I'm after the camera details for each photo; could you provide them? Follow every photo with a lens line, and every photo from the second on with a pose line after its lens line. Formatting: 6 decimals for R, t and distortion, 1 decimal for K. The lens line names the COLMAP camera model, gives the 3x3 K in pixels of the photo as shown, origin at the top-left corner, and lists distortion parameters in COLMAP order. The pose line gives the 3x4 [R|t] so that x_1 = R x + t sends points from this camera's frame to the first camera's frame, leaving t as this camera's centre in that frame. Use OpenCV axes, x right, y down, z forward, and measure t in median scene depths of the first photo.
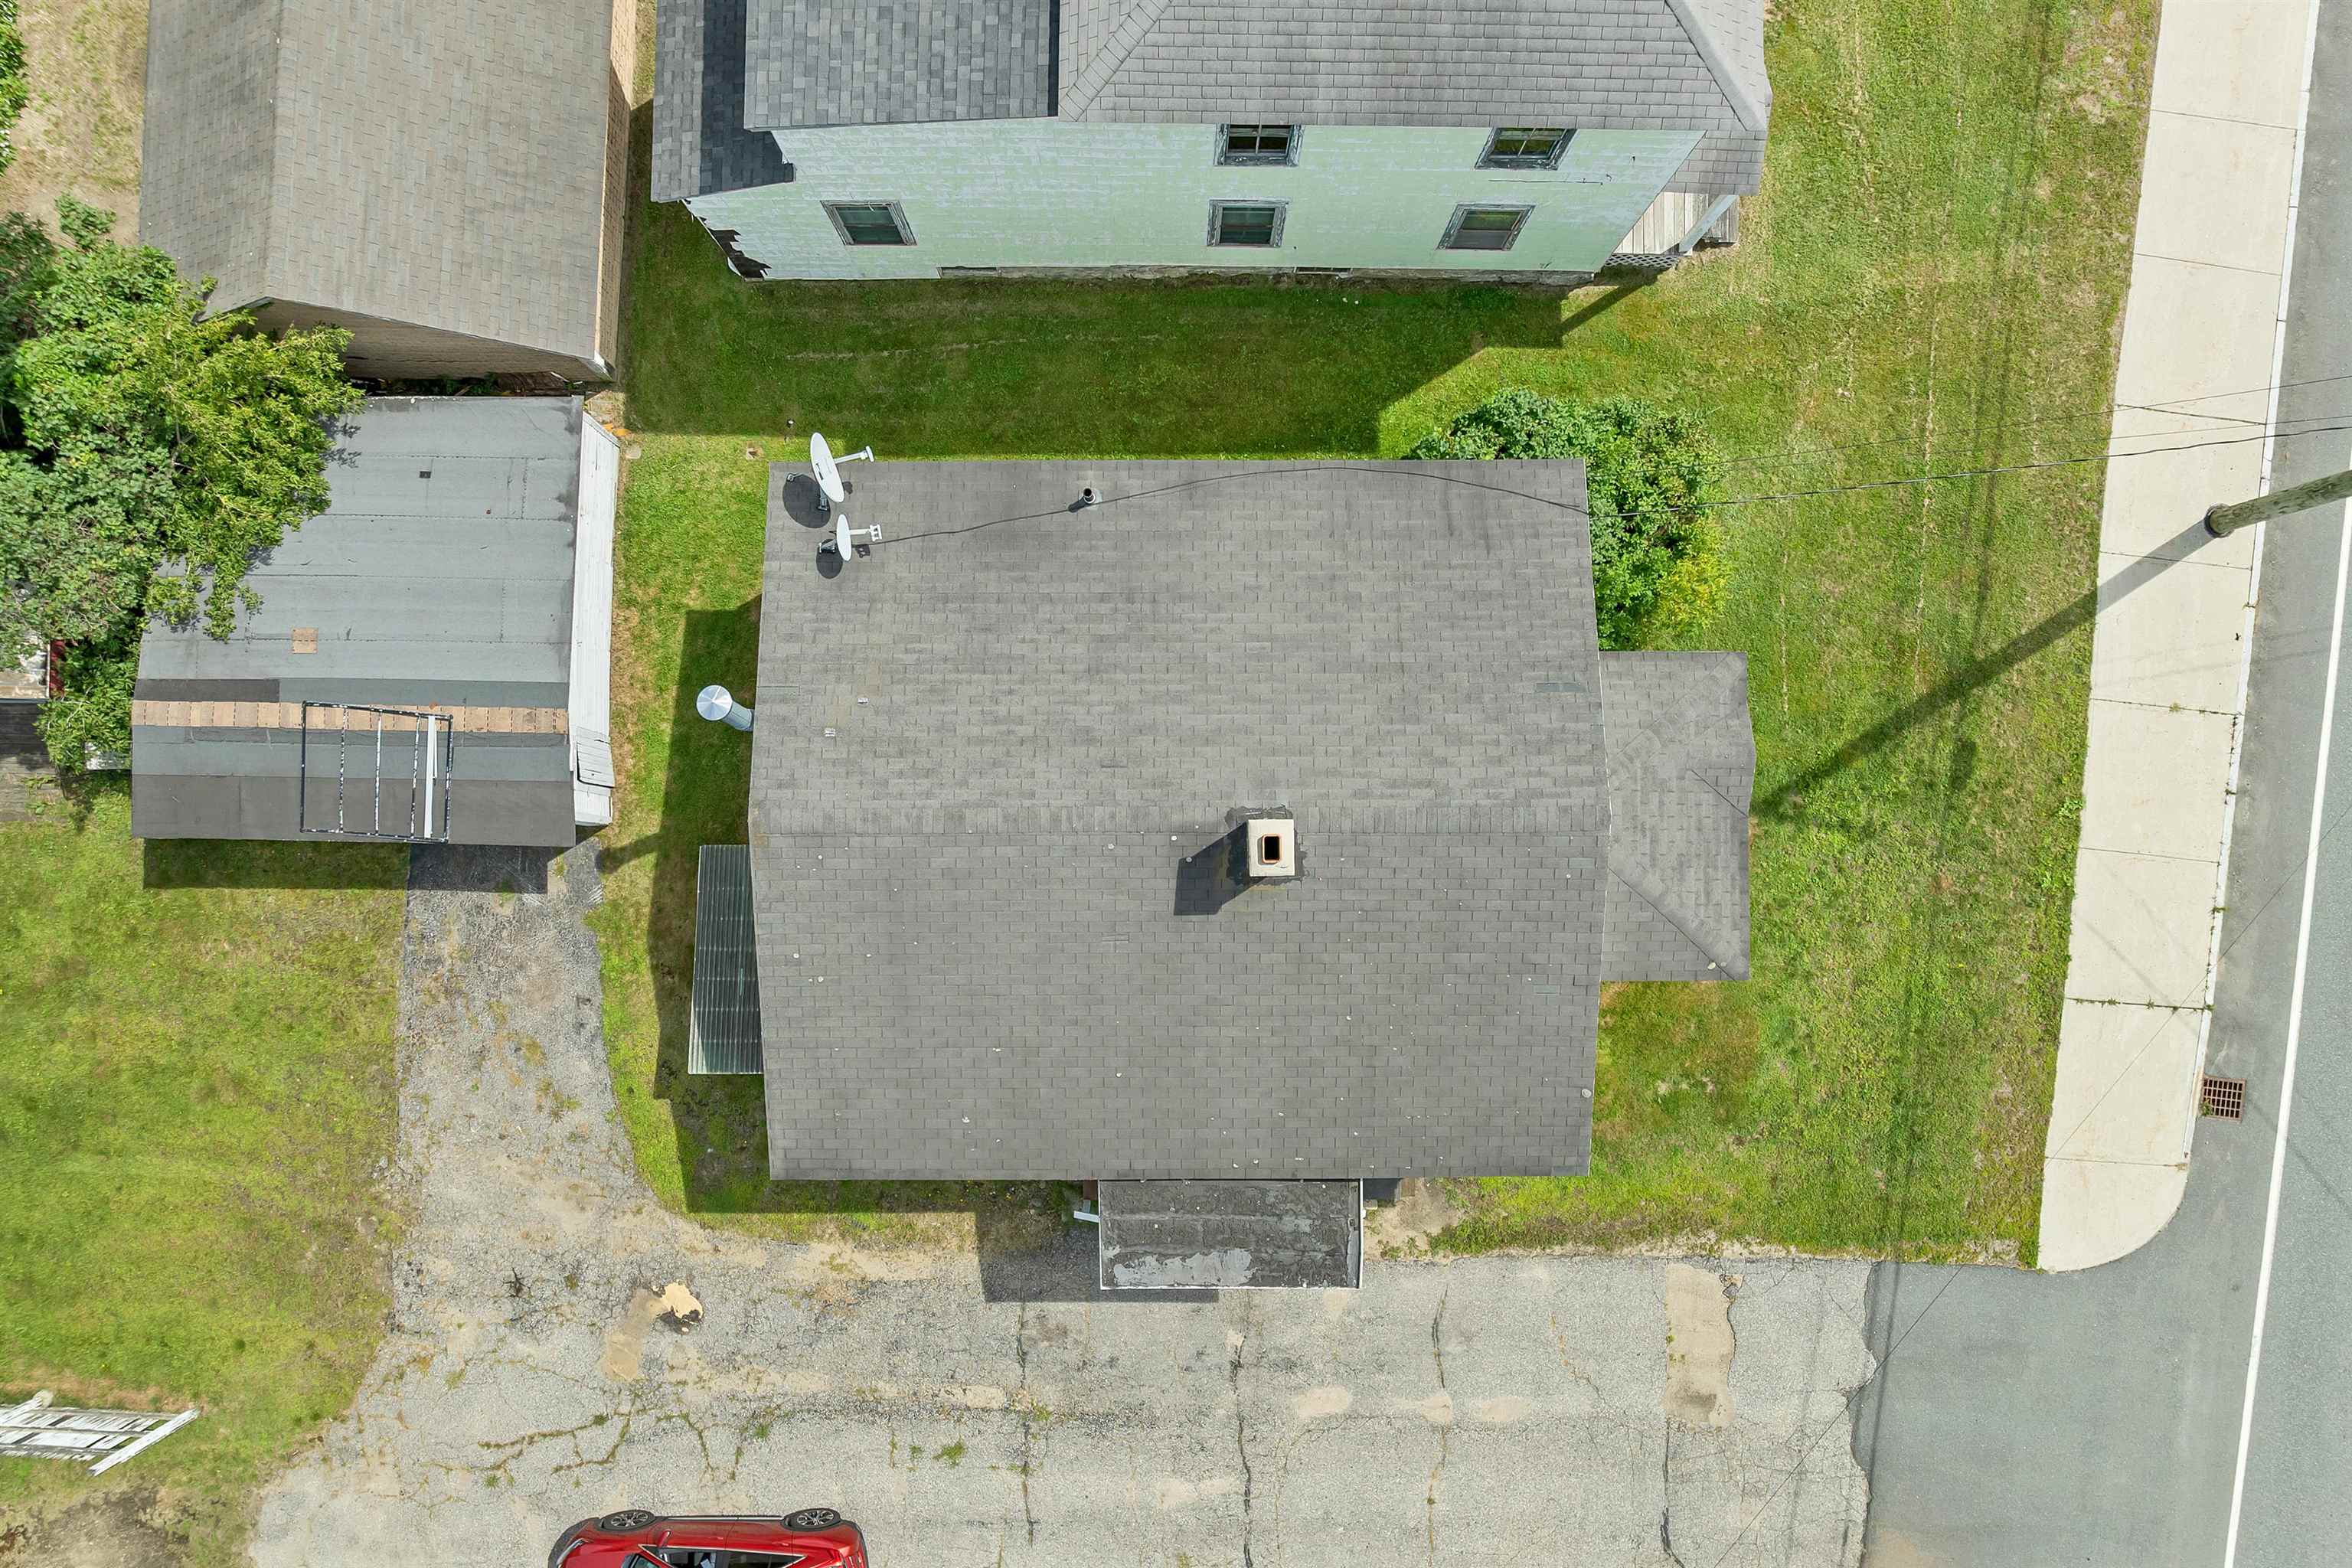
lens RADIAL K [[1718.2, 0, 1167.7], [0, 1718.2, 791.2], [0, 0, 1]] dist [-0.043273, -0.004242]
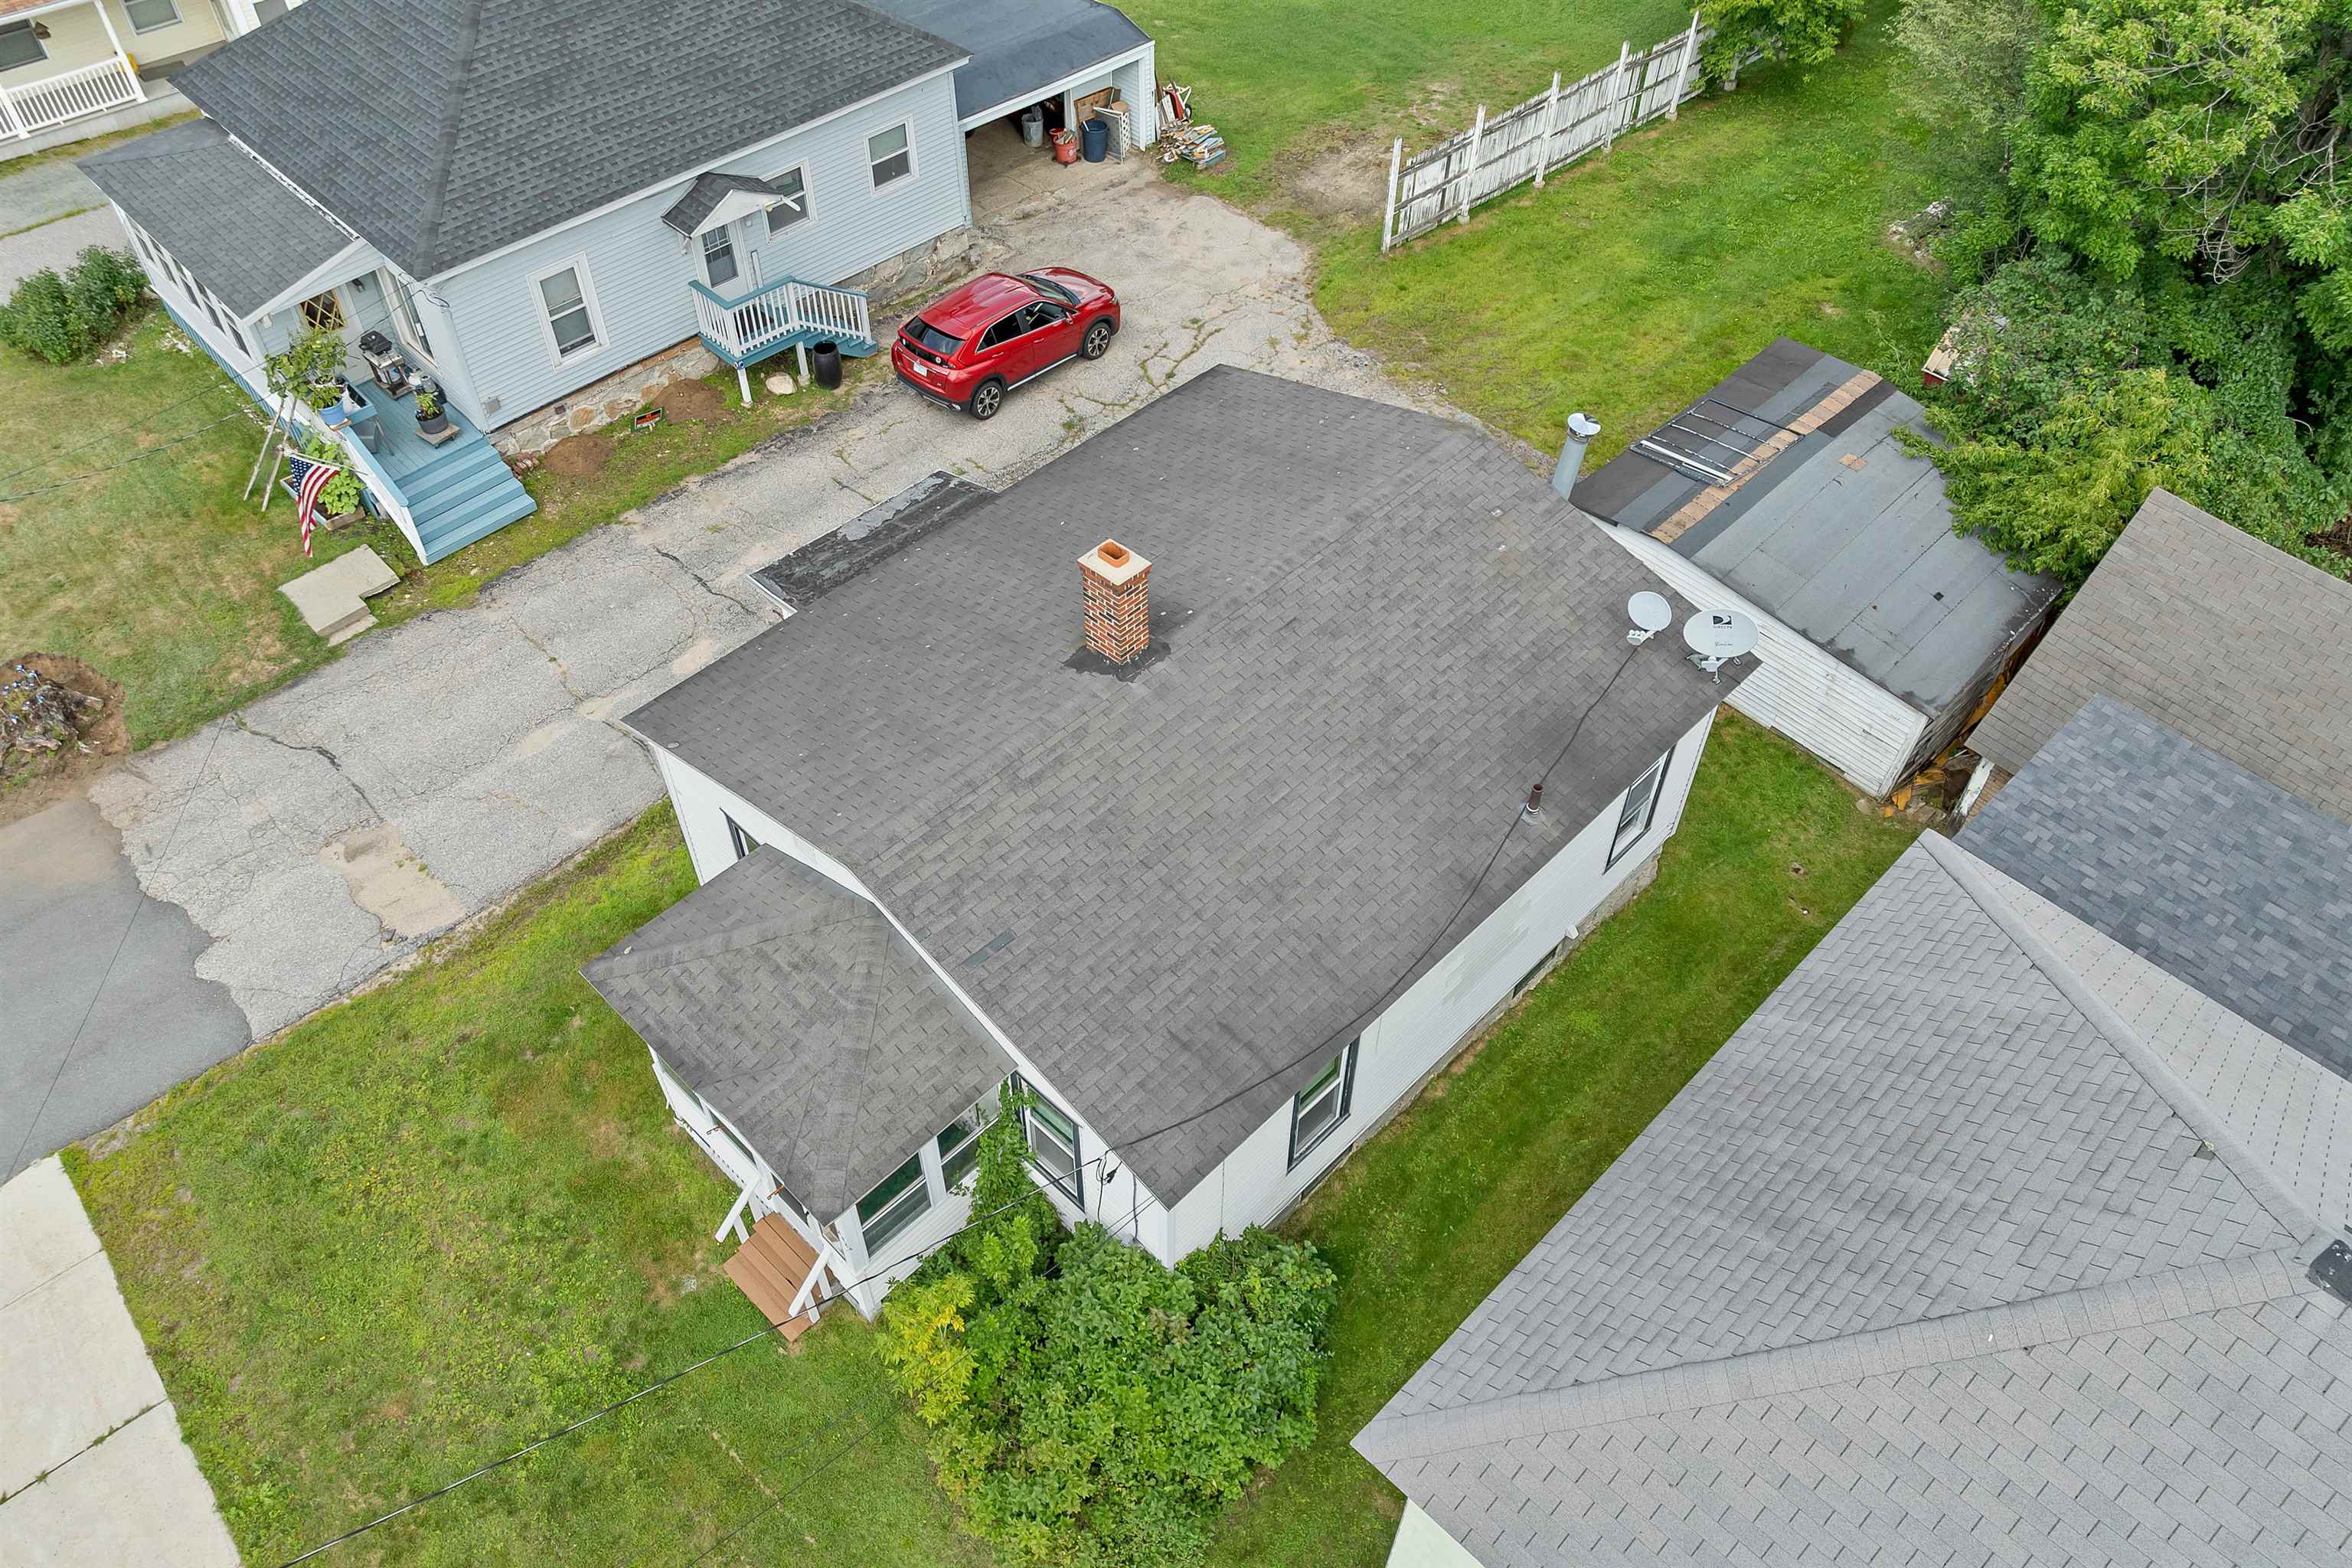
lens RADIAL K [[1716.8, 0, 1157.4], [0, 1716.8, 789.1], [0, 0, 1]] dist [-0.037819, -0.005484]
pose [[-0.706462, 0.524467, -0.475233, 0.430576], [-0.707608, -0.509914, 0.489161, -0.393937], [0.014221, 0.681852, 0.731352, 0.296664]]
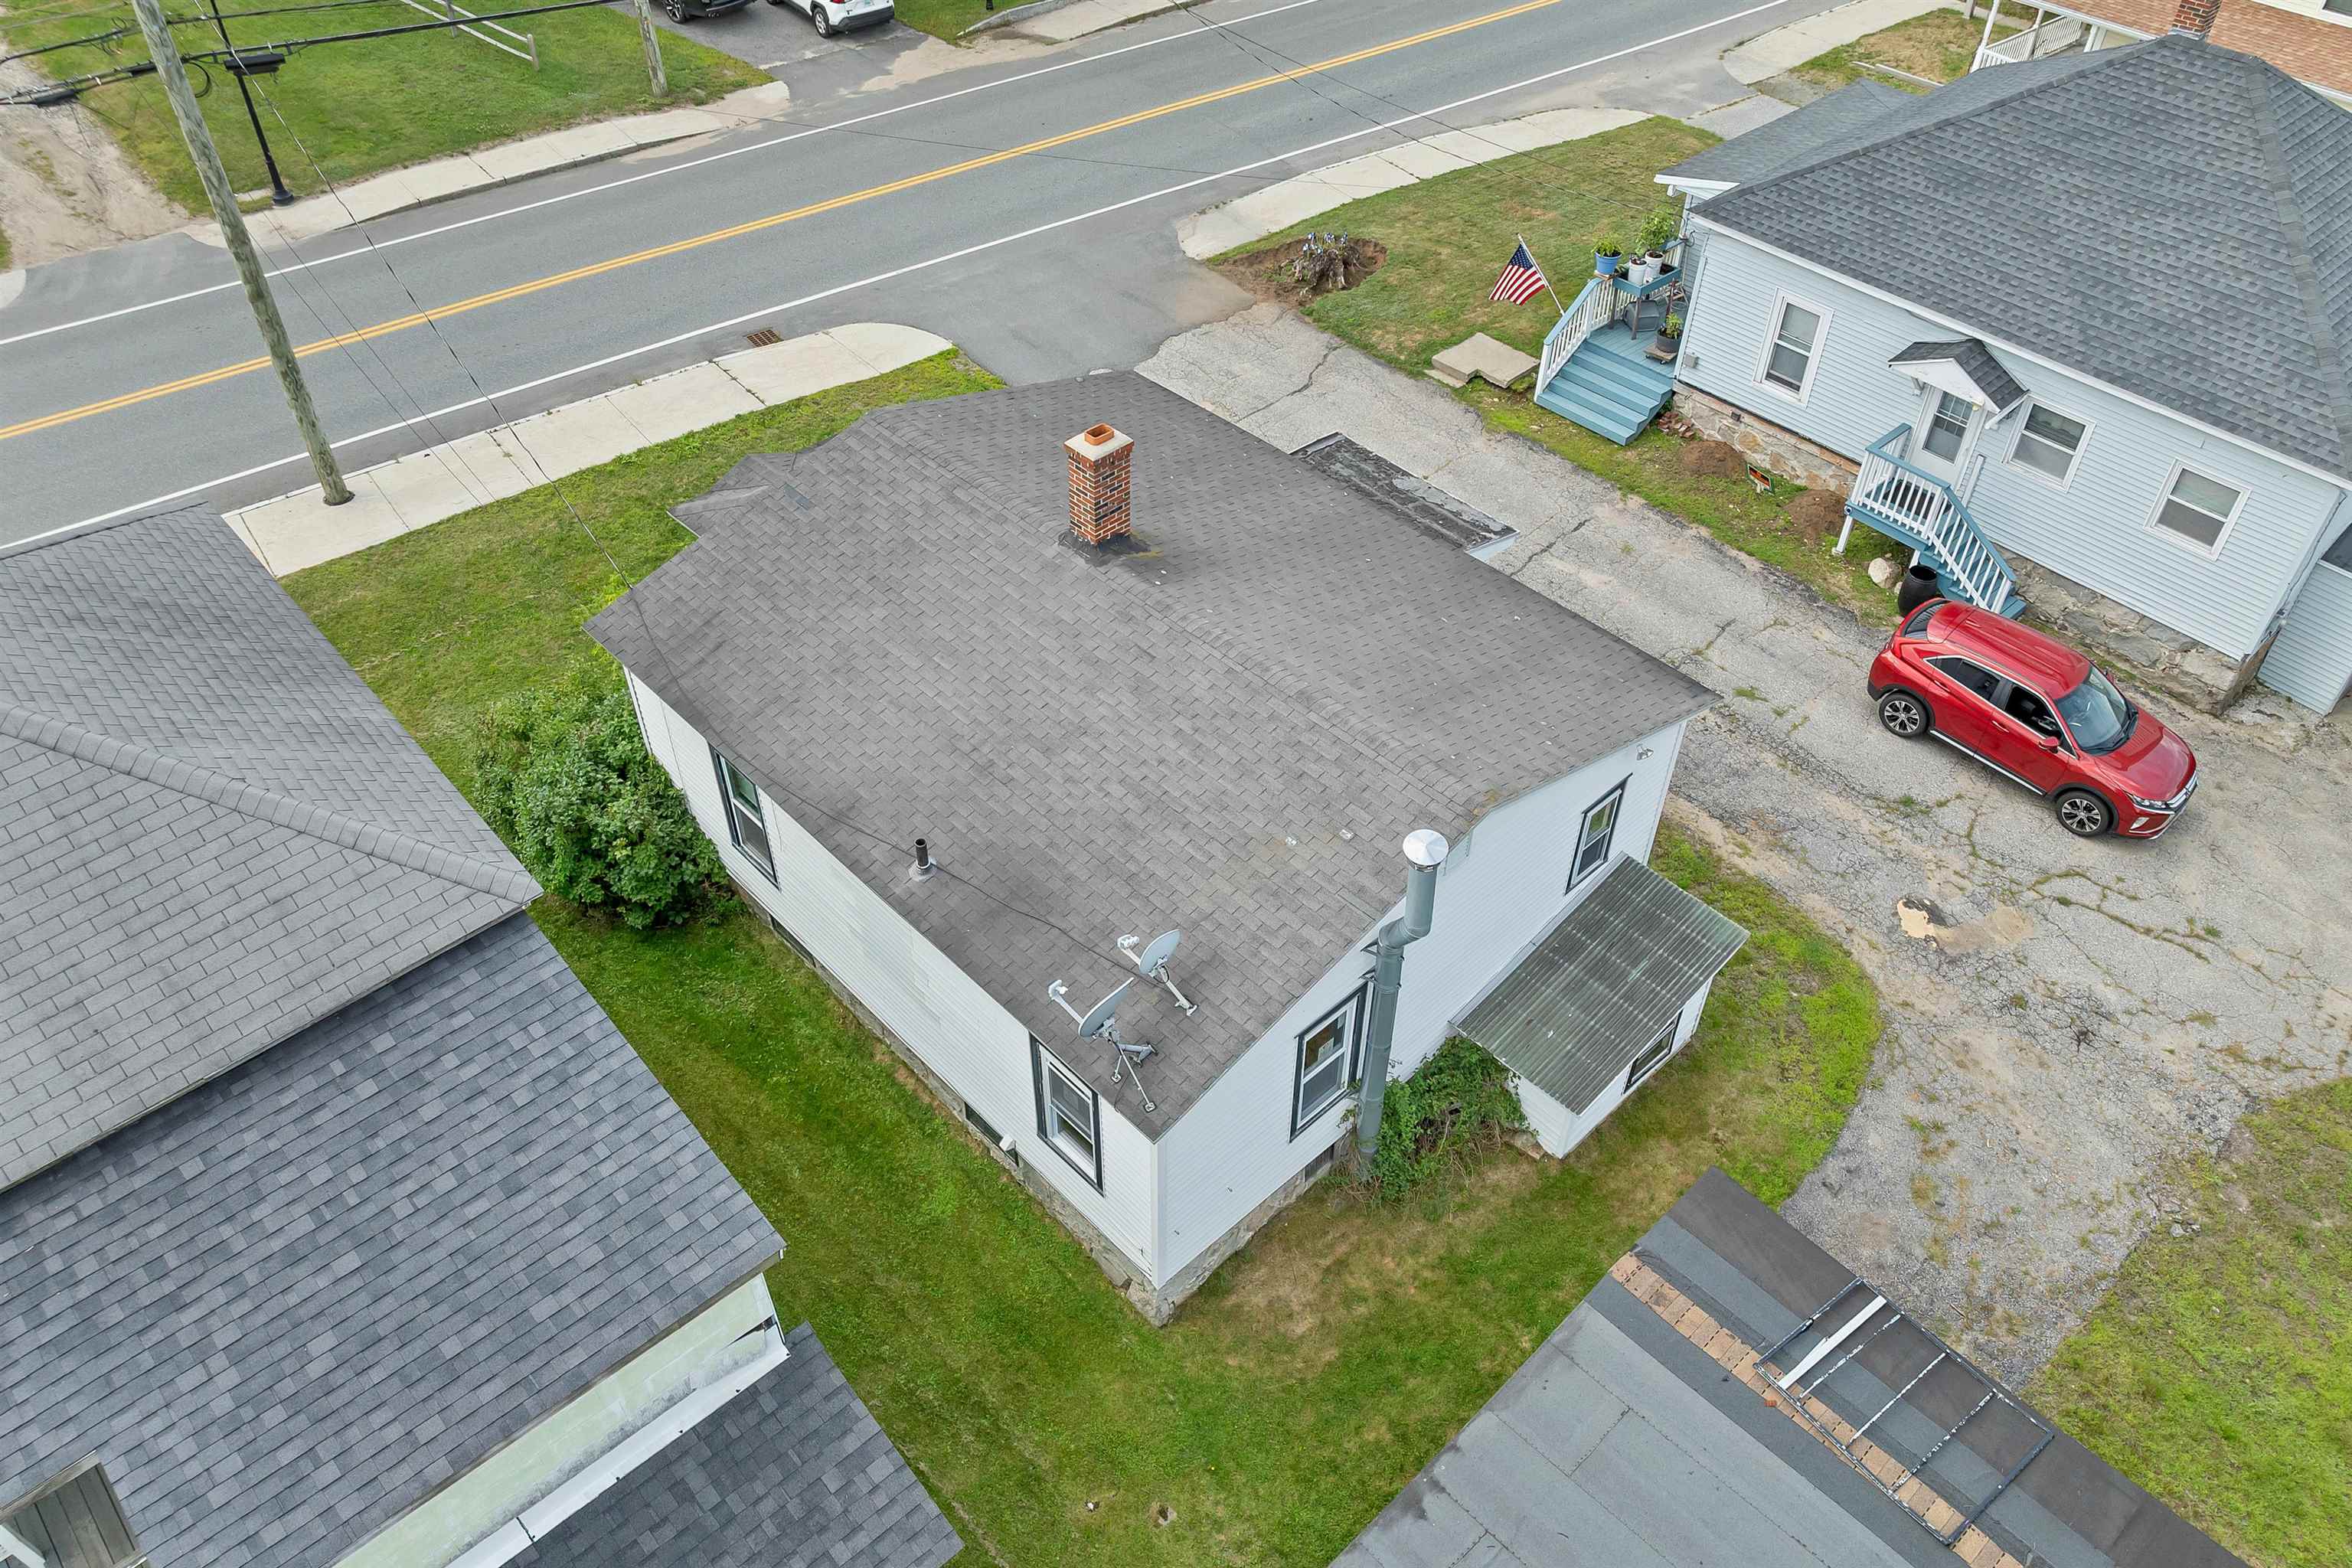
lens RADIAL K [[1712.1, 0, 1168.9], [0, 1712.1, 791.7], [0, 0, 1]] dist [-0.043241, 0.012389]
pose [[-0.680754, -0.503229, 0.532292, -0.467158], [0.732434, -0.456965, 0.504702, -0.413970], [-0.010742, 0.733446, 0.679662, 0.354028]]
